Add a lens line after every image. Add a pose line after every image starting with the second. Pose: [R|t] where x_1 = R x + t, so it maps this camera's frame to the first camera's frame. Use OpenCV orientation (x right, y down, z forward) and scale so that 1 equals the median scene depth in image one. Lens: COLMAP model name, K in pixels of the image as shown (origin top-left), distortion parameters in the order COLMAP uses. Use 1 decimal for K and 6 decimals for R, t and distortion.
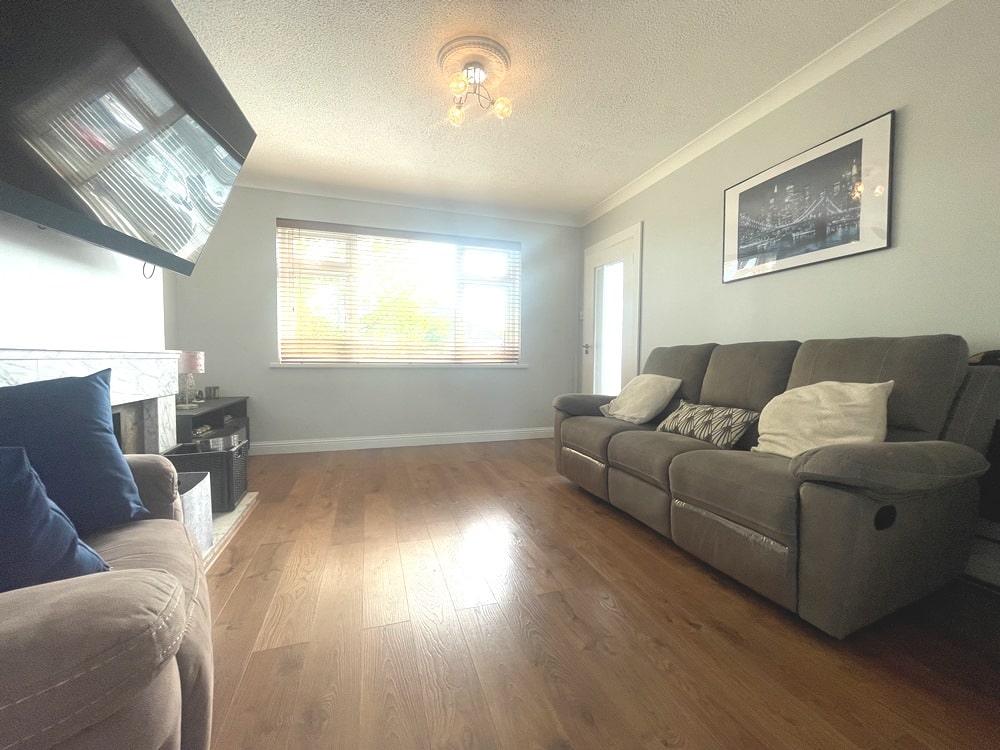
lens RADIAL K [[404.1, 0, 502.6], [0, 404.1, 372.5], [0, 0, 1]] dist [-0.007778, -0.000626]
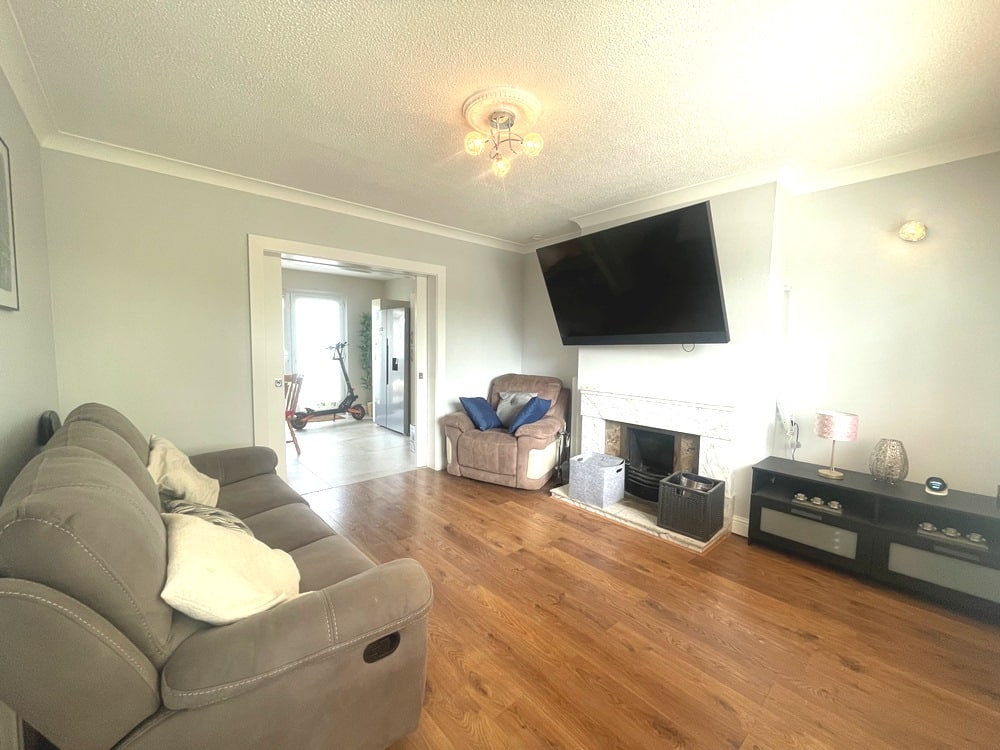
lens RADIAL K [[404.1, 0, 500.7], [0, 404.1, 377.1], [0, 0, 1]] dist [-0.007778, -0.000626]
pose [[-0.915052, 0.012922, -0.403129, 0.208442], [-0.033911, 0.993483, 0.108818, -0.173157], [0.401908, 0.113244, -0.908651, 1.293895]]
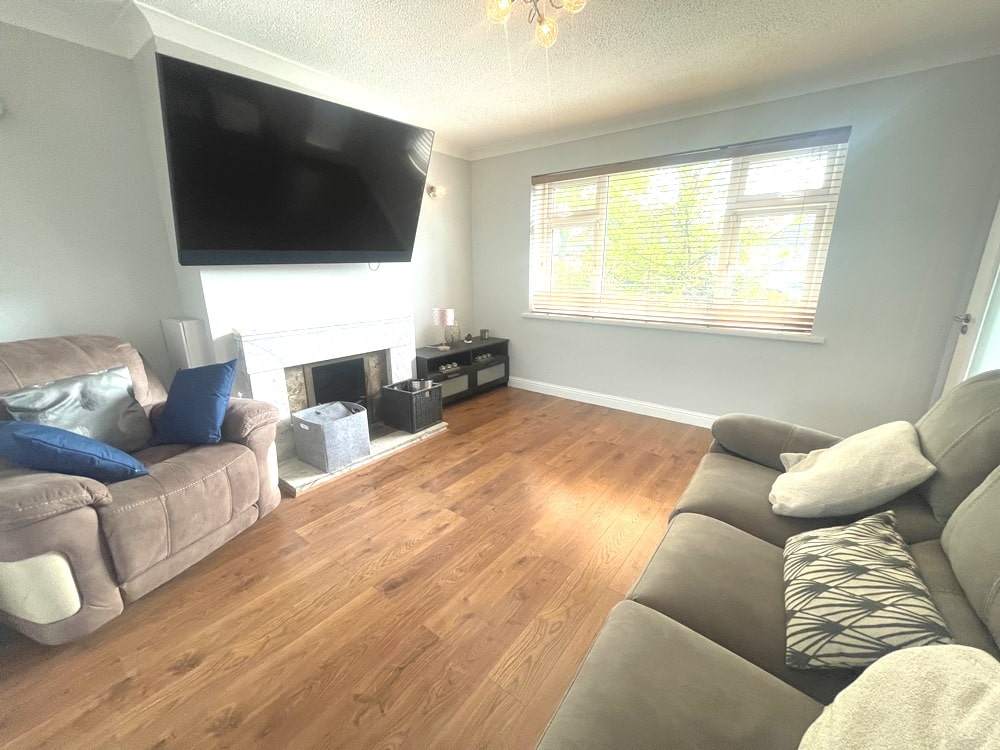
lens RADIAL K [[404.1, 0, 501.4], [0, 404.1, 375.5], [0, 0, 1]] dist [-0.007778, -0.000626]
pose [[0.570300, 0.206697, -0.795006, 0.408236], [-0.027775, 0.972123, 0.232823, -0.135232], [0.820967, -0.110698, 0.560142, 0.317671]]
